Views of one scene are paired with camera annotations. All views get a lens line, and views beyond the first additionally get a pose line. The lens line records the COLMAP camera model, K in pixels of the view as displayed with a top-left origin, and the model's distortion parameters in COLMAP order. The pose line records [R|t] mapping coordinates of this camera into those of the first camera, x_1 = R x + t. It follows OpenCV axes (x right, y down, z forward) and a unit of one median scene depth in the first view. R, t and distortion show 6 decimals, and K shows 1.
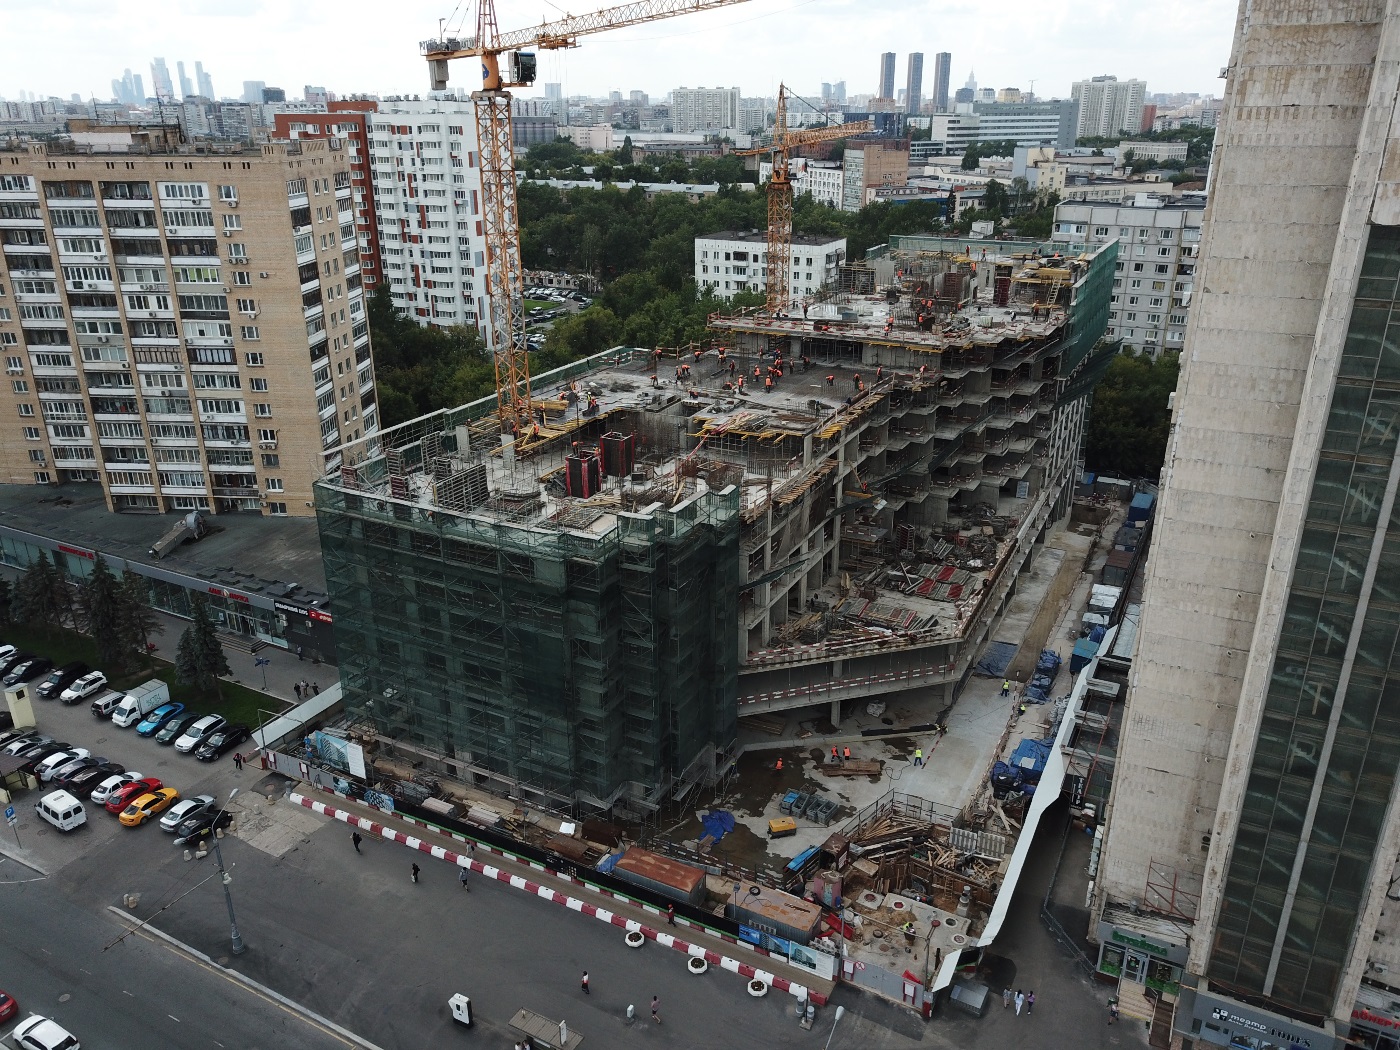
lens RADIAL K [[1071.7, 0, 705.3], [0, 1071.7, 521.5], [0, 0, 1]] dist [0.000052, 0.006520]
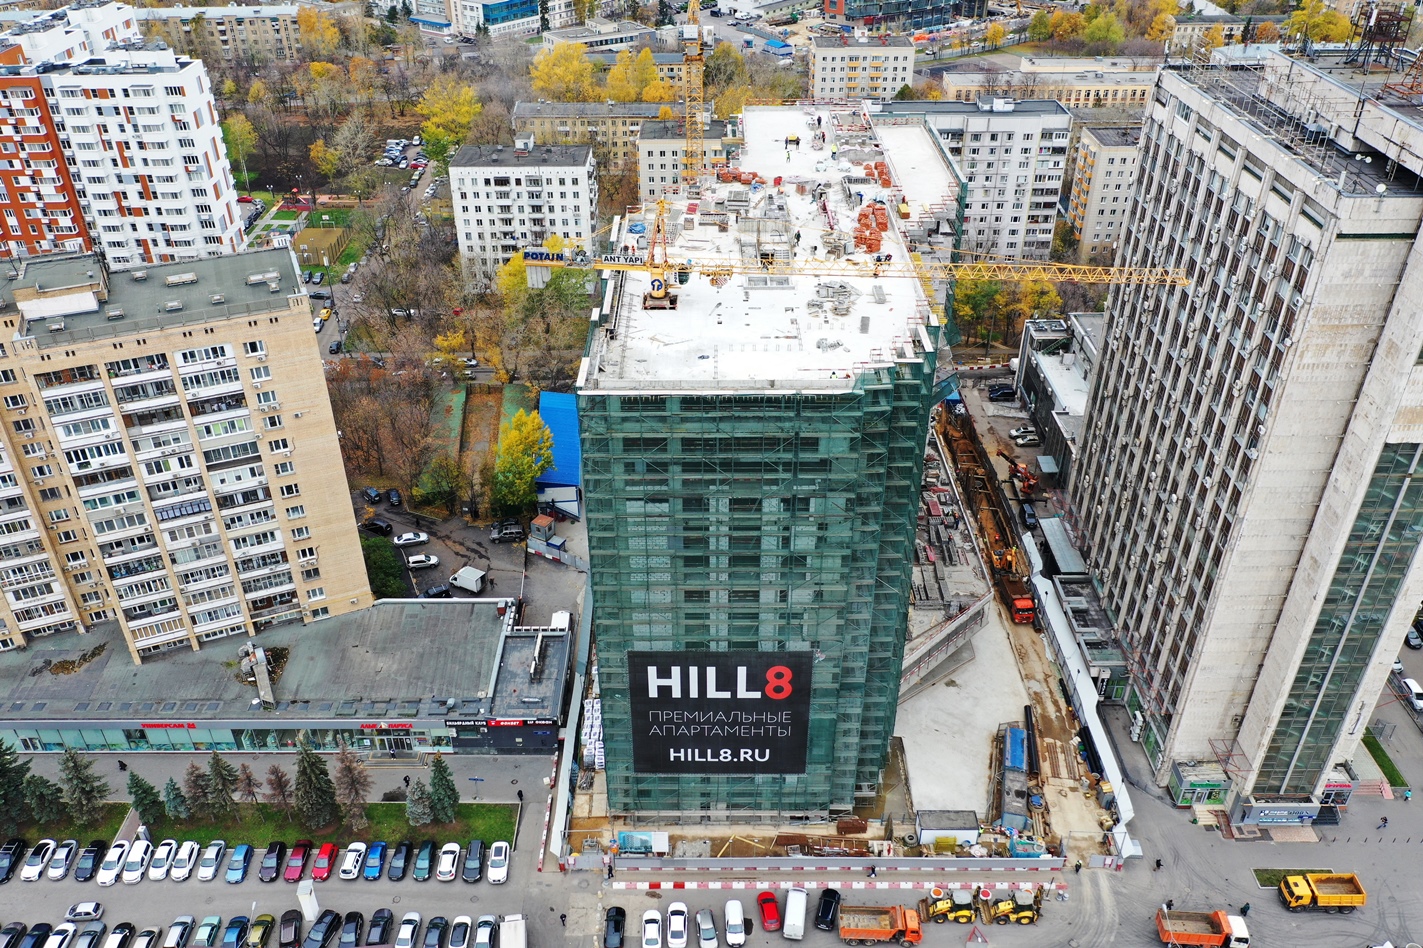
lens RADIAL K [[1121.0, 0, 702.3], [0, 1121.0, 476.3], [0, 0, 1]] dist [-0.001072, -0.002377]
pose [[0.891406, -0.249695, 0.378216, -0.423876], [0.170337, 0.957937, 0.230960, -0.307797], [-0.419976, -0.141455, 0.896443, -0.094987]]
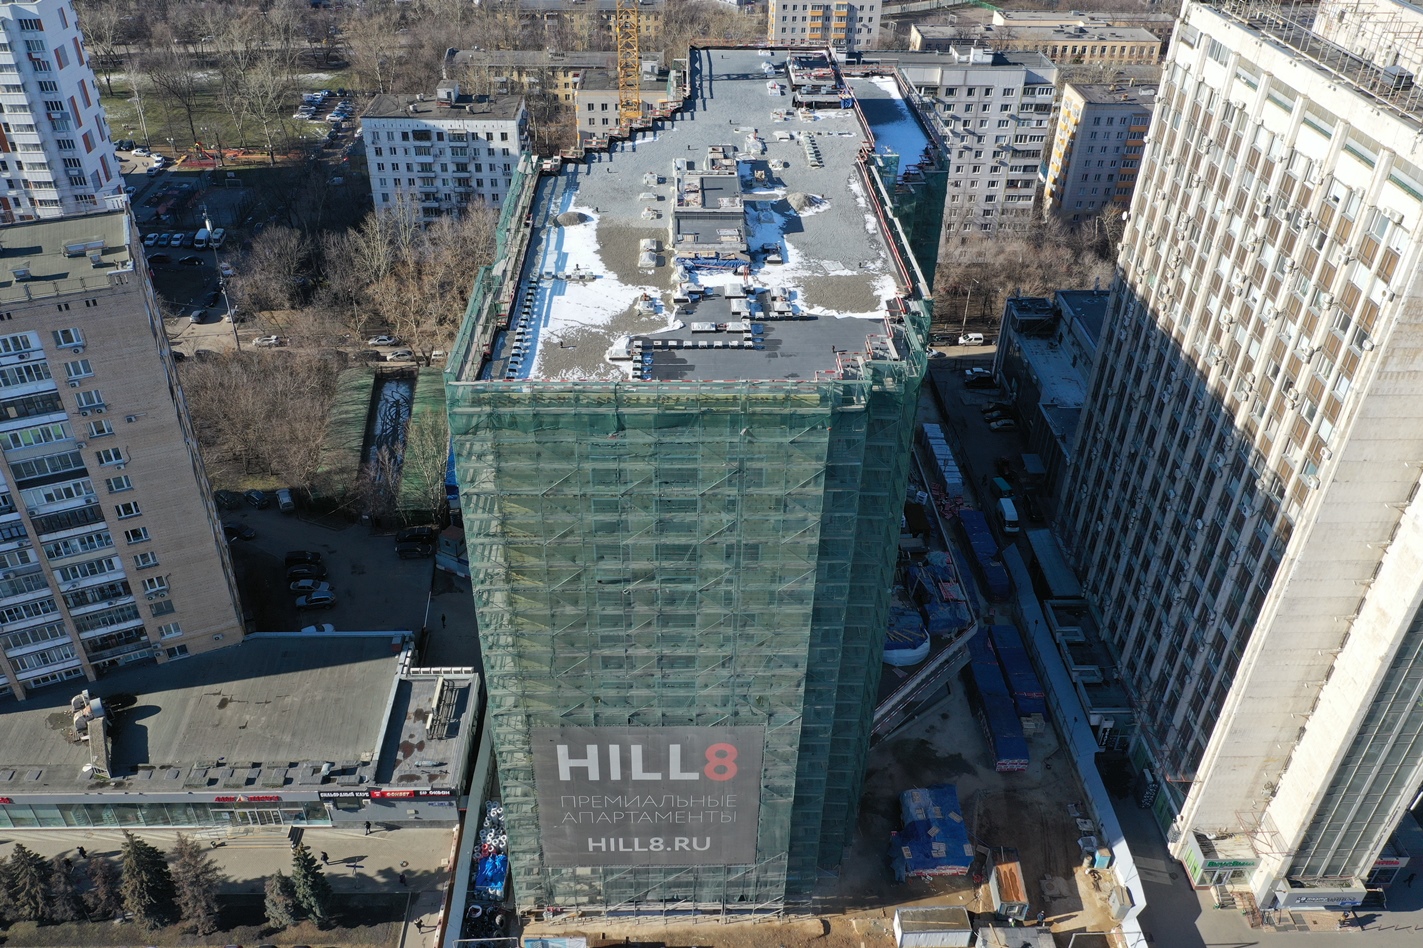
lens RADIAL K [[1121.0, 0, 702.3], [0, 1121.0, 476.3], [0, 0, 1]] dist [-0.001072, -0.002377]
pose [[0.877945, -0.261658, 0.400933, -0.334939], [0.161121, 0.950069, 0.267223, -0.302000], [-0.450835, -0.170009, 0.876268, 0.045941]]
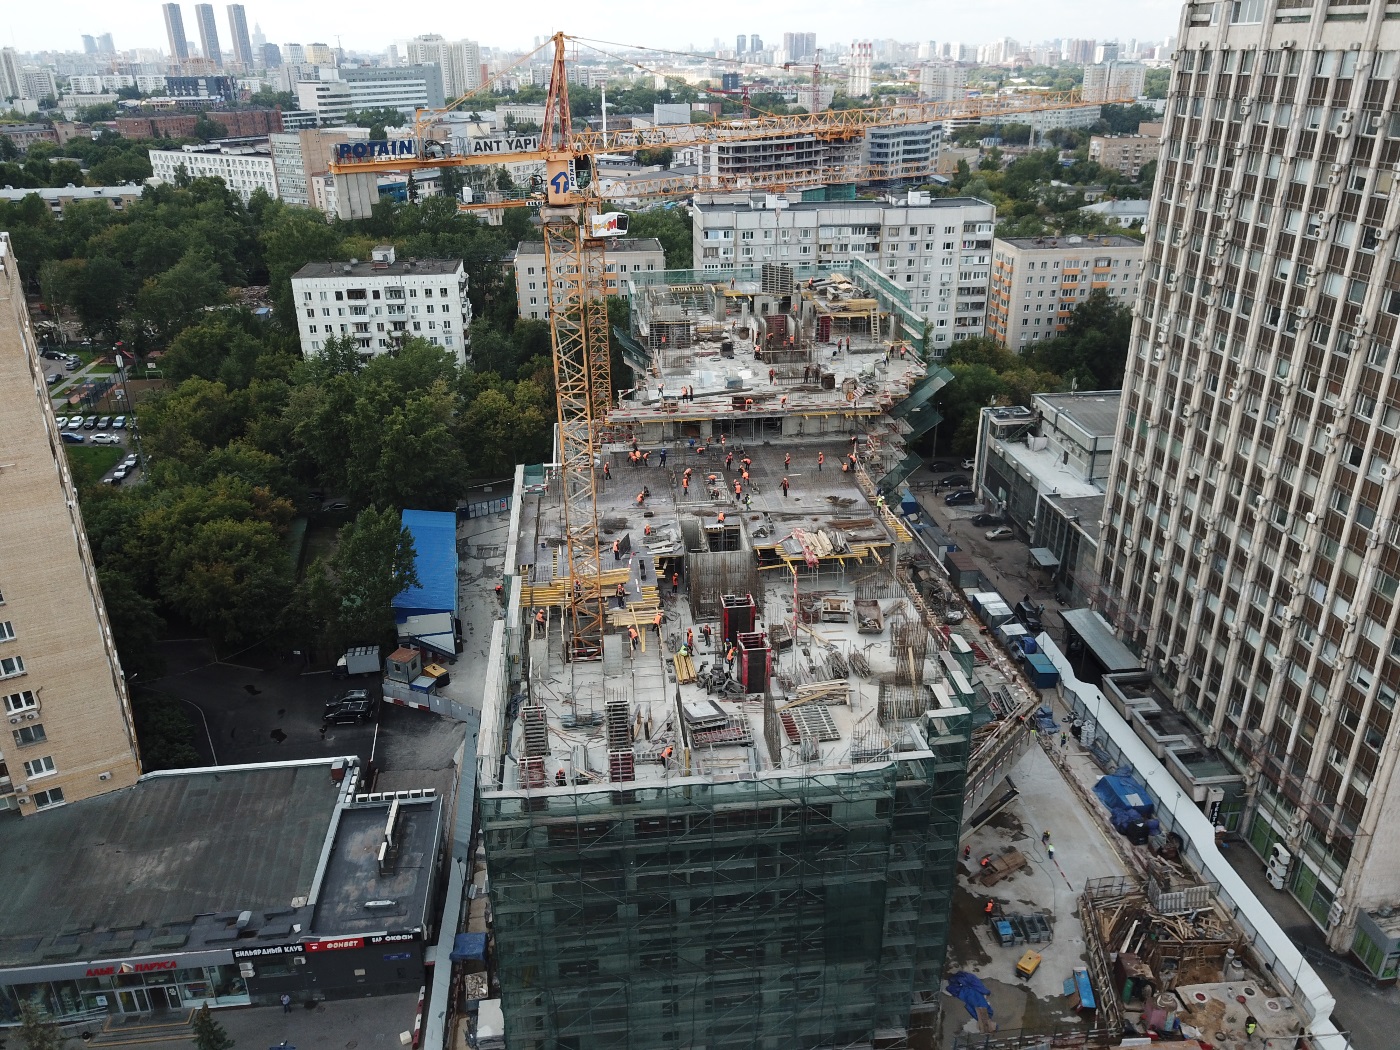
lens RADIAL K [[1076.0, 0, 705.7], [0, 1076.0, 520.2], [0, 0, 1]] dist [-0.004012, 0.005410]
pose [[0.828812, -0.227704, 0.511099, -0.344614], [0.209119, 0.973312, 0.094515, -0.150590], [-0.518980, 0.028546, 0.854310, 0.200746]]
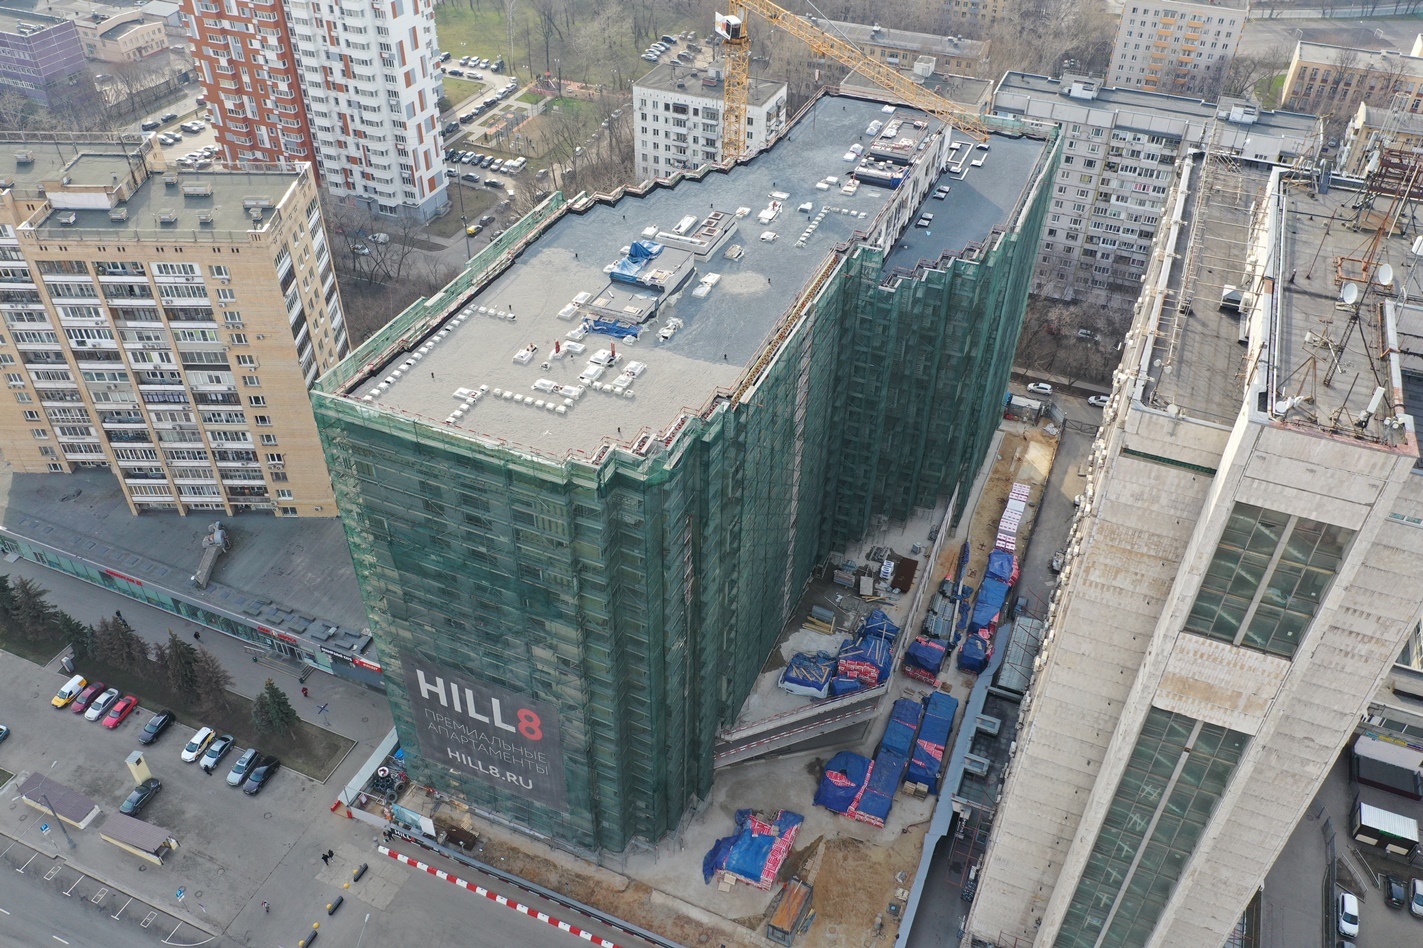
lens RADIAL K [[1121.0, 0, 702.3], [0, 1121.0, 476.3], [0, 0, 1]] dist [-0.001072, -0.002377]
pose [[0.997424, -0.034643, 0.062806, -0.037231], [0.014078, 0.953152, 0.302164, -0.376763], [-0.070332, -0.300501, 0.951185, -0.130660]]
